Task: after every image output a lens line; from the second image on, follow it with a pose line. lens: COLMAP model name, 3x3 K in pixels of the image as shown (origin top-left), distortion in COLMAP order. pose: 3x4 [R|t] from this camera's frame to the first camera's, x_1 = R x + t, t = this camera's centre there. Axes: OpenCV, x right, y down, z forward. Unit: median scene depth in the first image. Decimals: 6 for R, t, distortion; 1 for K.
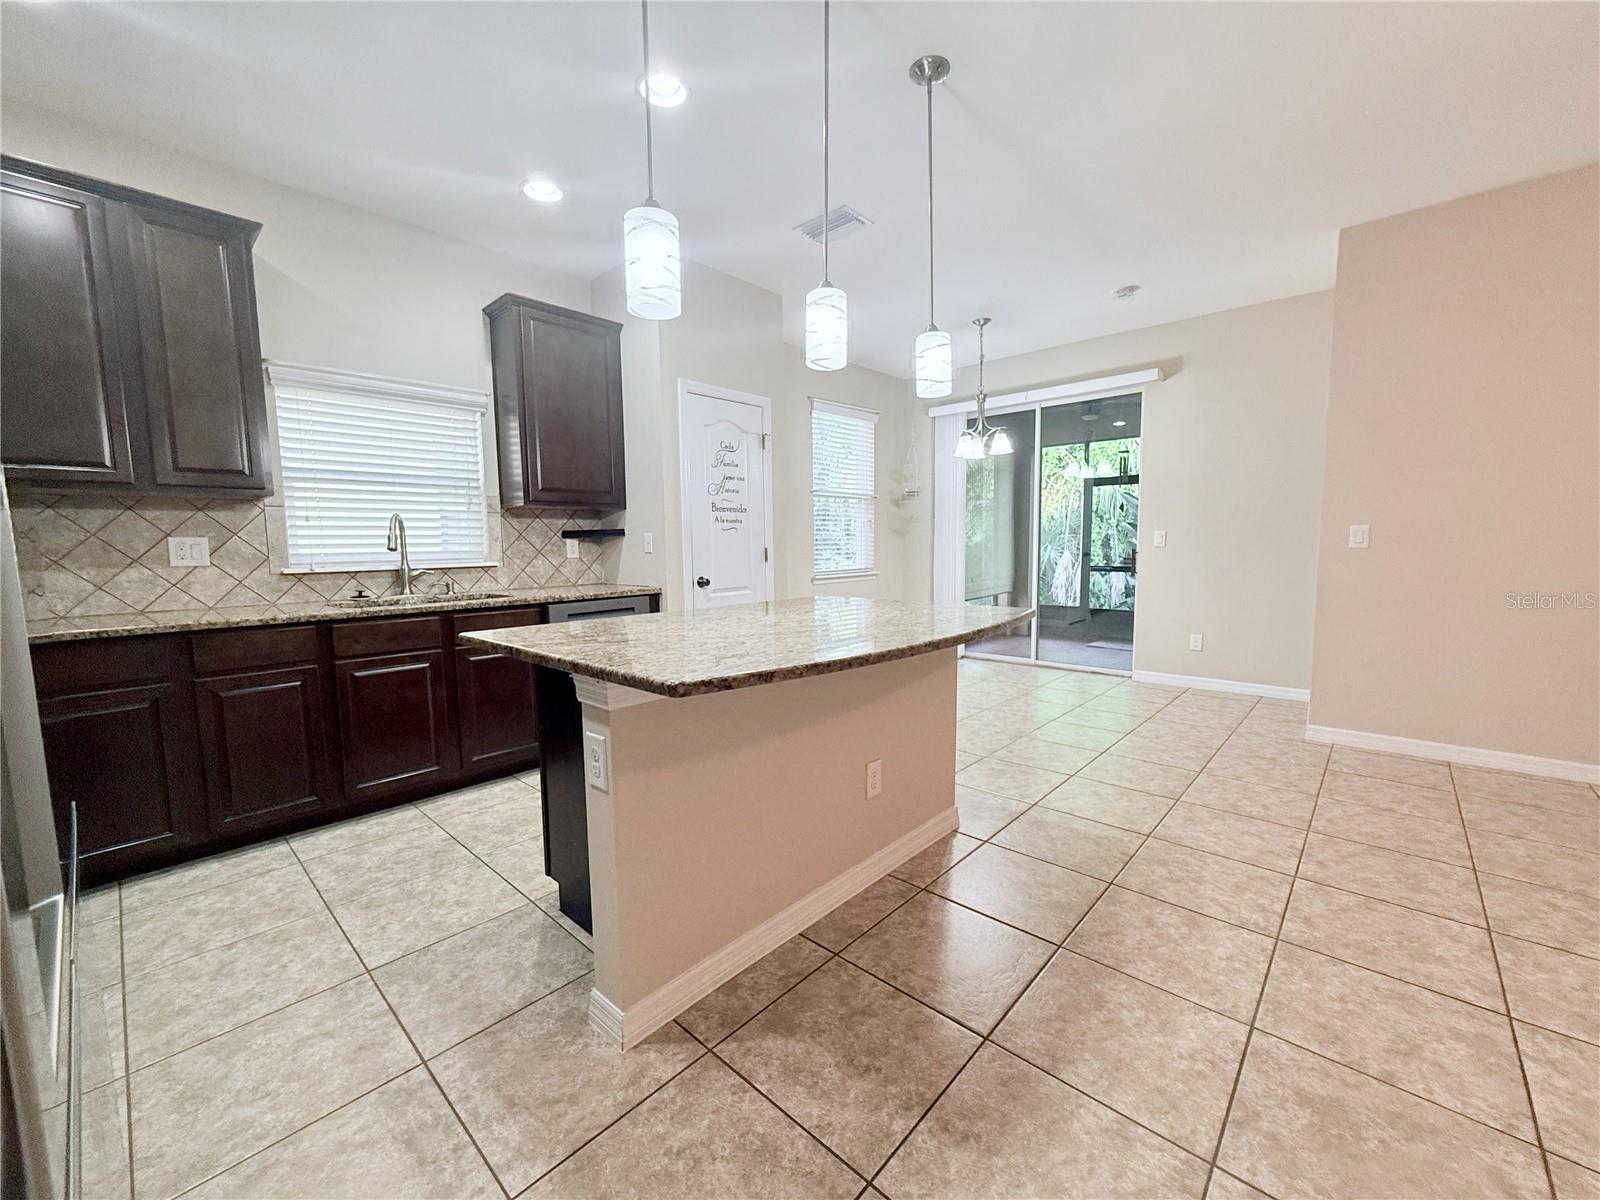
lens RADIAL K [[639.3, 0, 804.6], [0, 639.3, 600.1], [0, 0, 1]] dist [-0.000741, -0.000069]
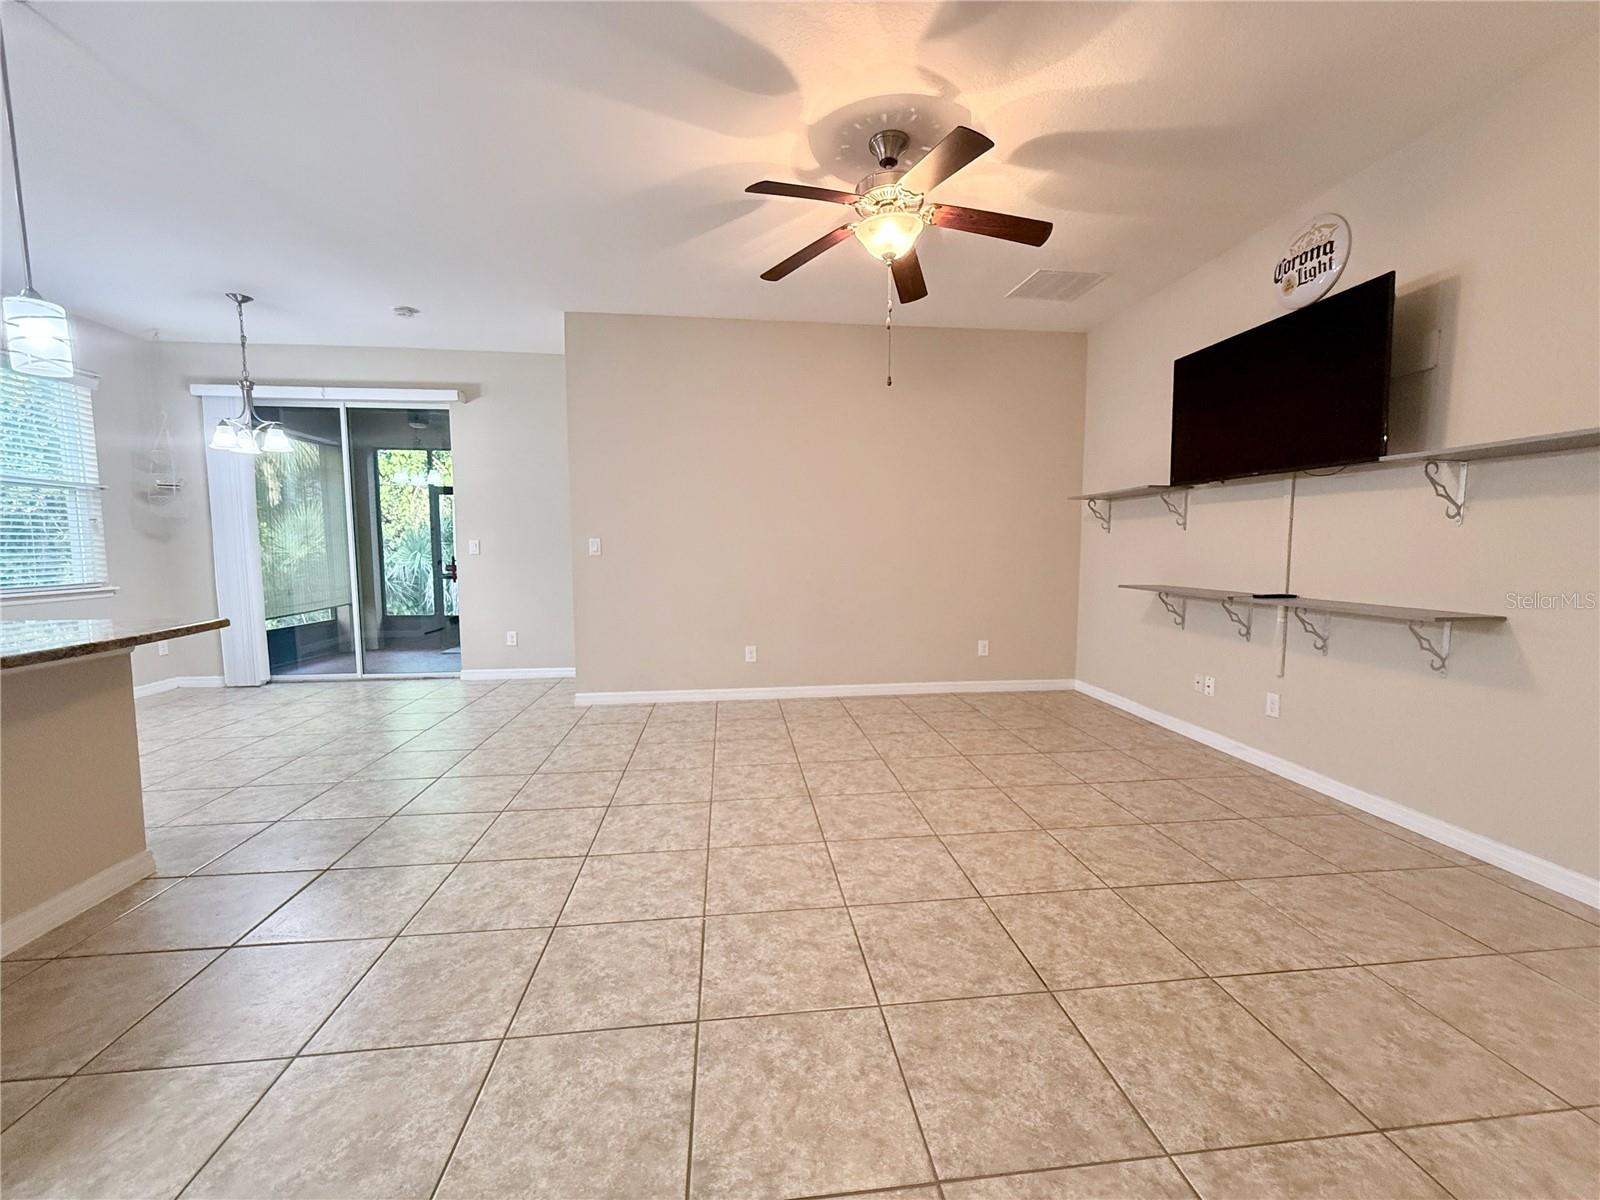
lens RADIAL K [[639.3, 0, 804.6], [0, 639.3, 600.1], [0, 0, 1]] dist [-0.000741, -0.000069]
pose [[0.654314, -0.051444, 0.754471, 0.136243], [0.061437, 0.998002, 0.014768, 0.017765], [-0.753723, 0.036689, 0.656167, -0.195210]]
